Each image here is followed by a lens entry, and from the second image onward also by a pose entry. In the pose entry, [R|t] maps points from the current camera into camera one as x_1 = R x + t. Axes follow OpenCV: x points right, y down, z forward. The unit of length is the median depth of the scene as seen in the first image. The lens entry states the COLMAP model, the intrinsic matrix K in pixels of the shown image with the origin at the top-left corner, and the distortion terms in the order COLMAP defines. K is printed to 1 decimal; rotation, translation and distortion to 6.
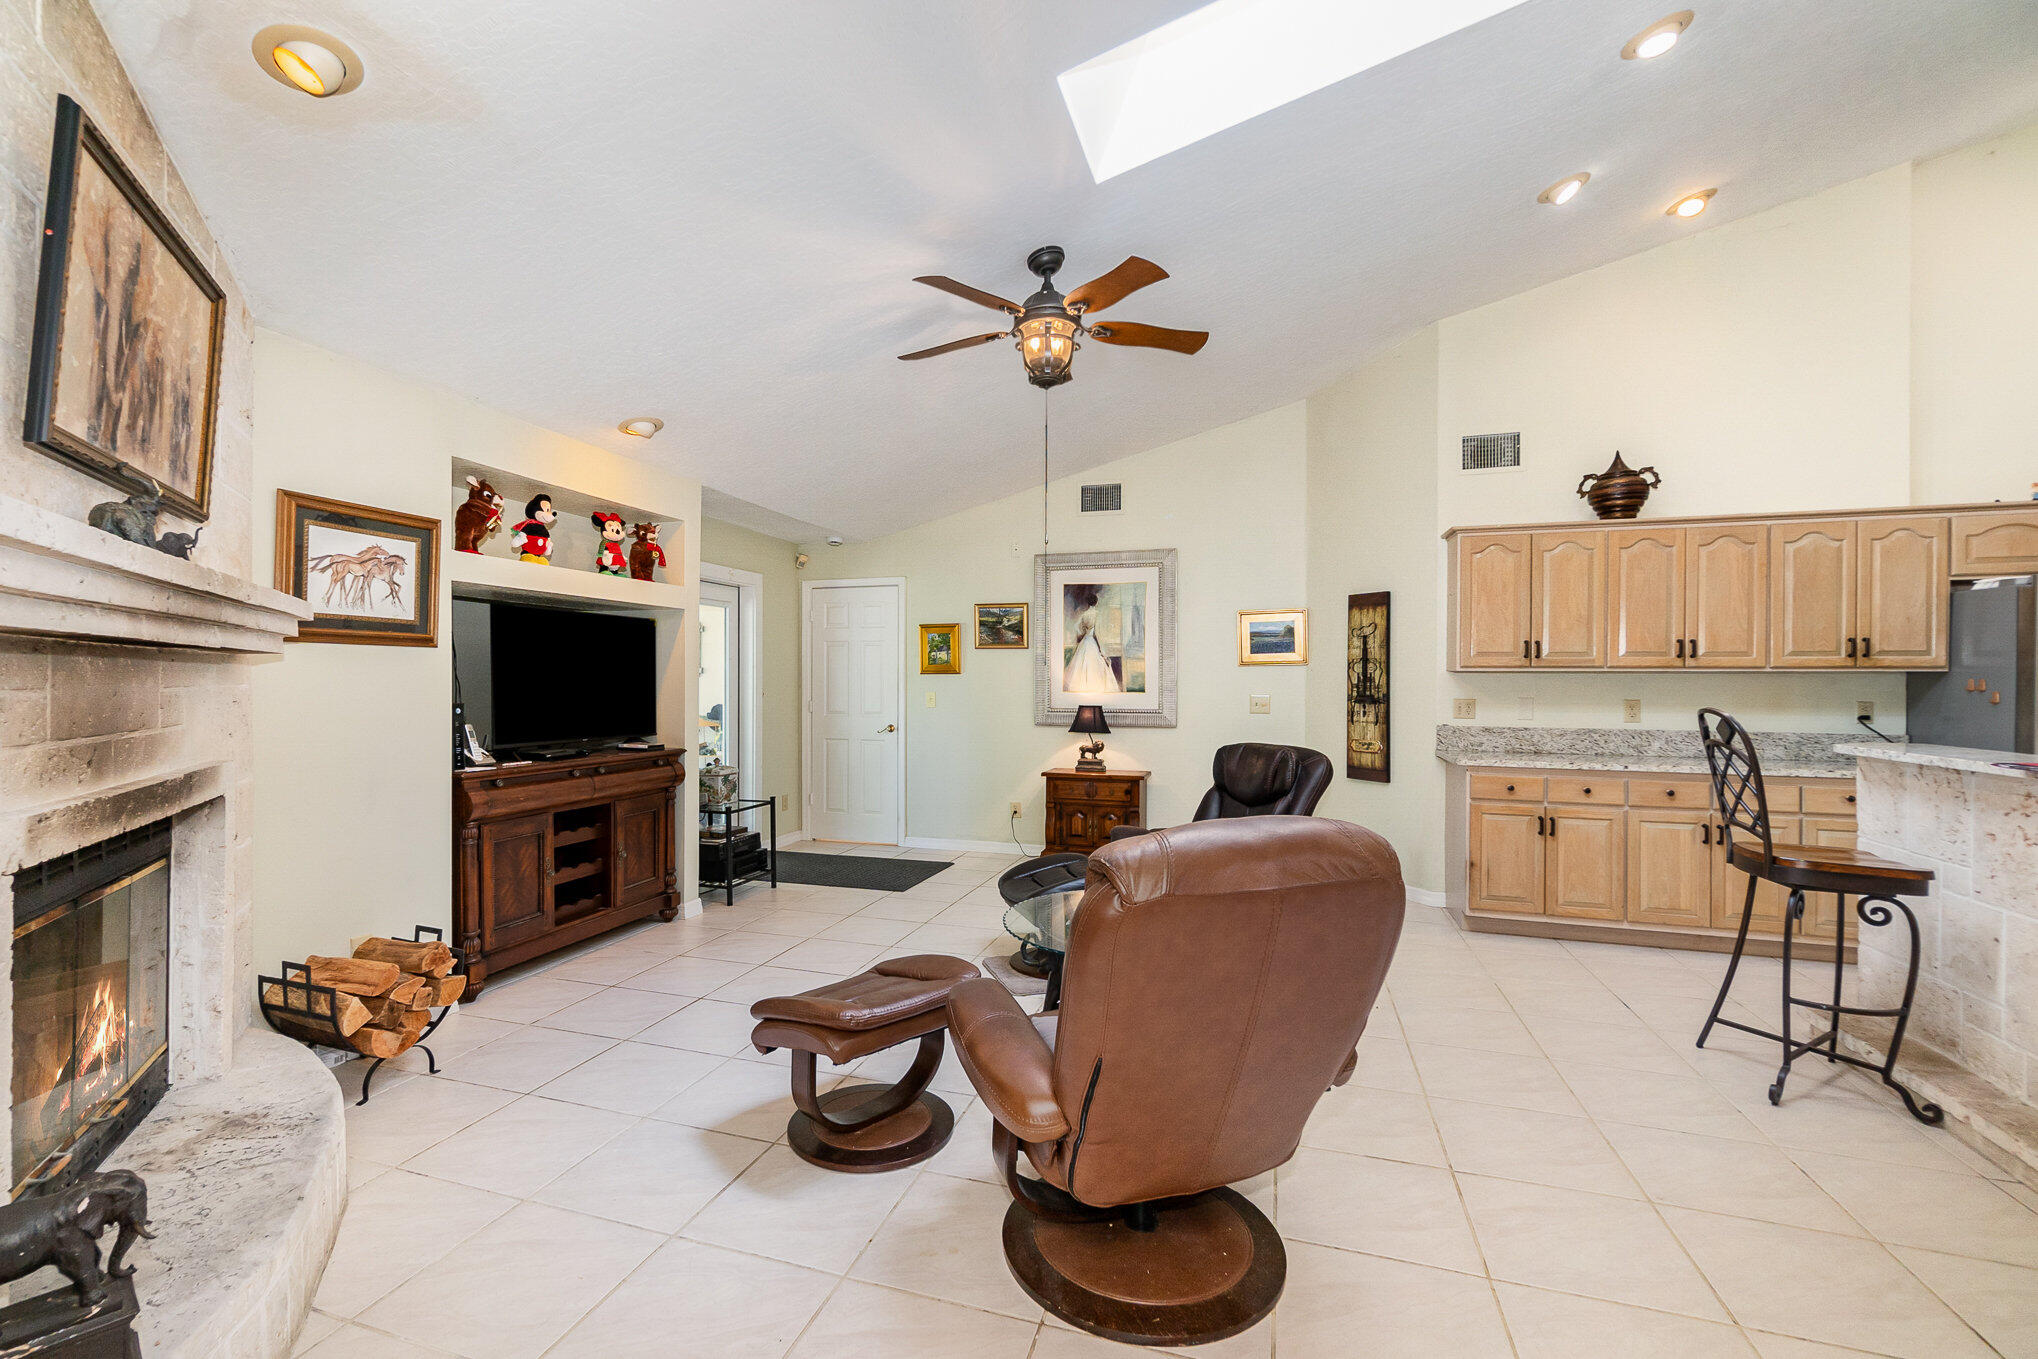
lens RADIAL K [[887.4, 0, 976.9], [0, 887.4, 676.6], [0, 0, 1]] dist [-0.001855, 0.001236]
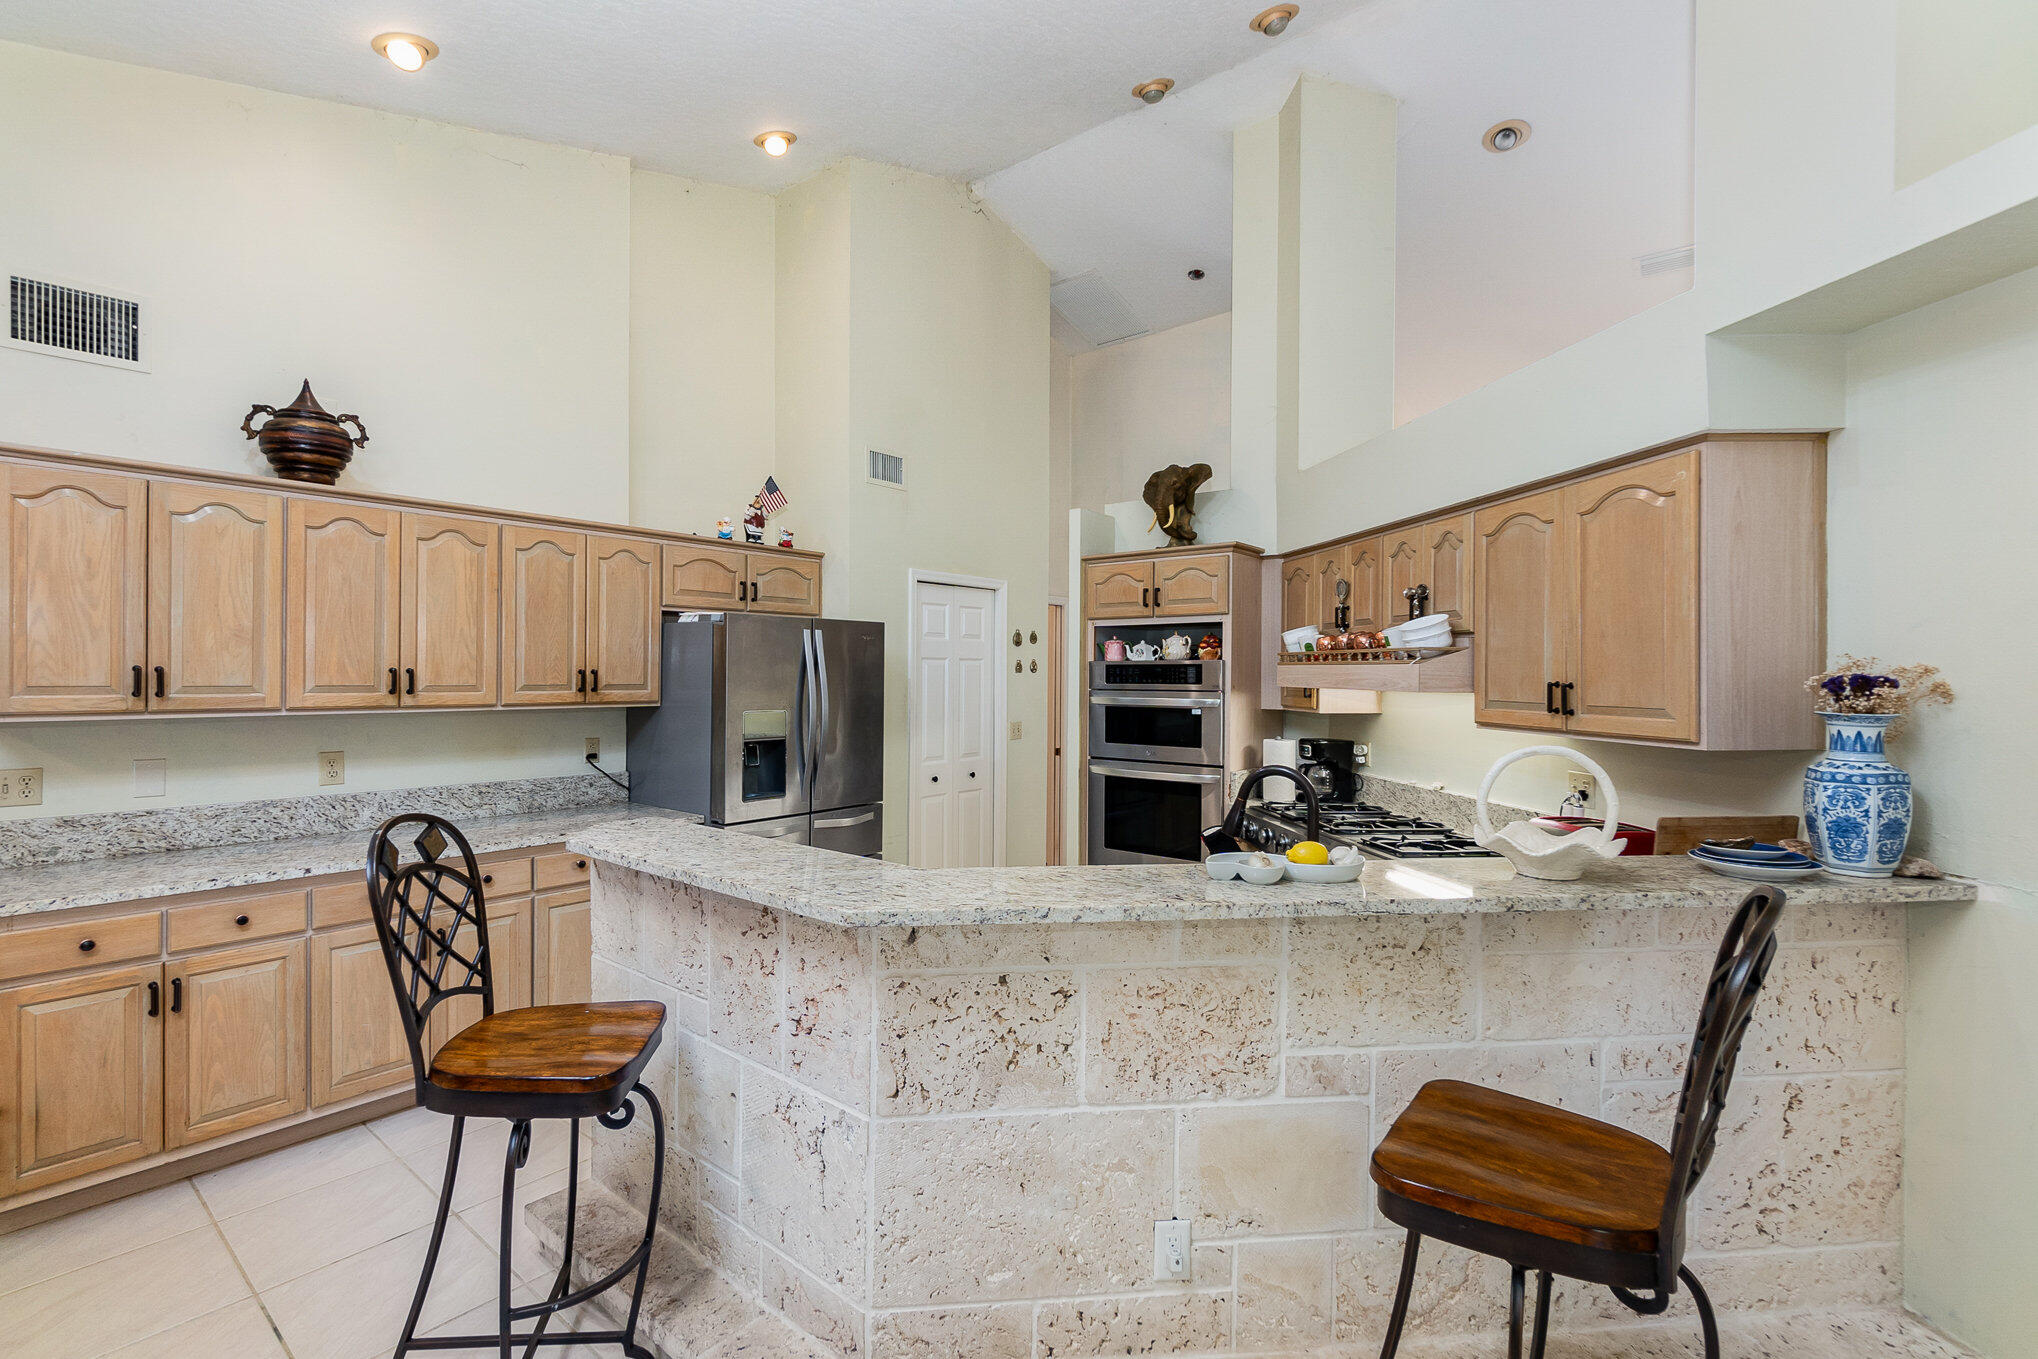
lens RADIAL K [[887.4, 0, 976.9], [0, 887.4, 676.6], [0, 0, 1]] dist [-0.001855, 0.001236]
pose [[0.356984, -0.010042, 0.934057, 0.302775], [-0.006756, 0.999888, 0.013332, -0.048544], [-0.934086, -0.011070, 0.356876, 0.317315]]
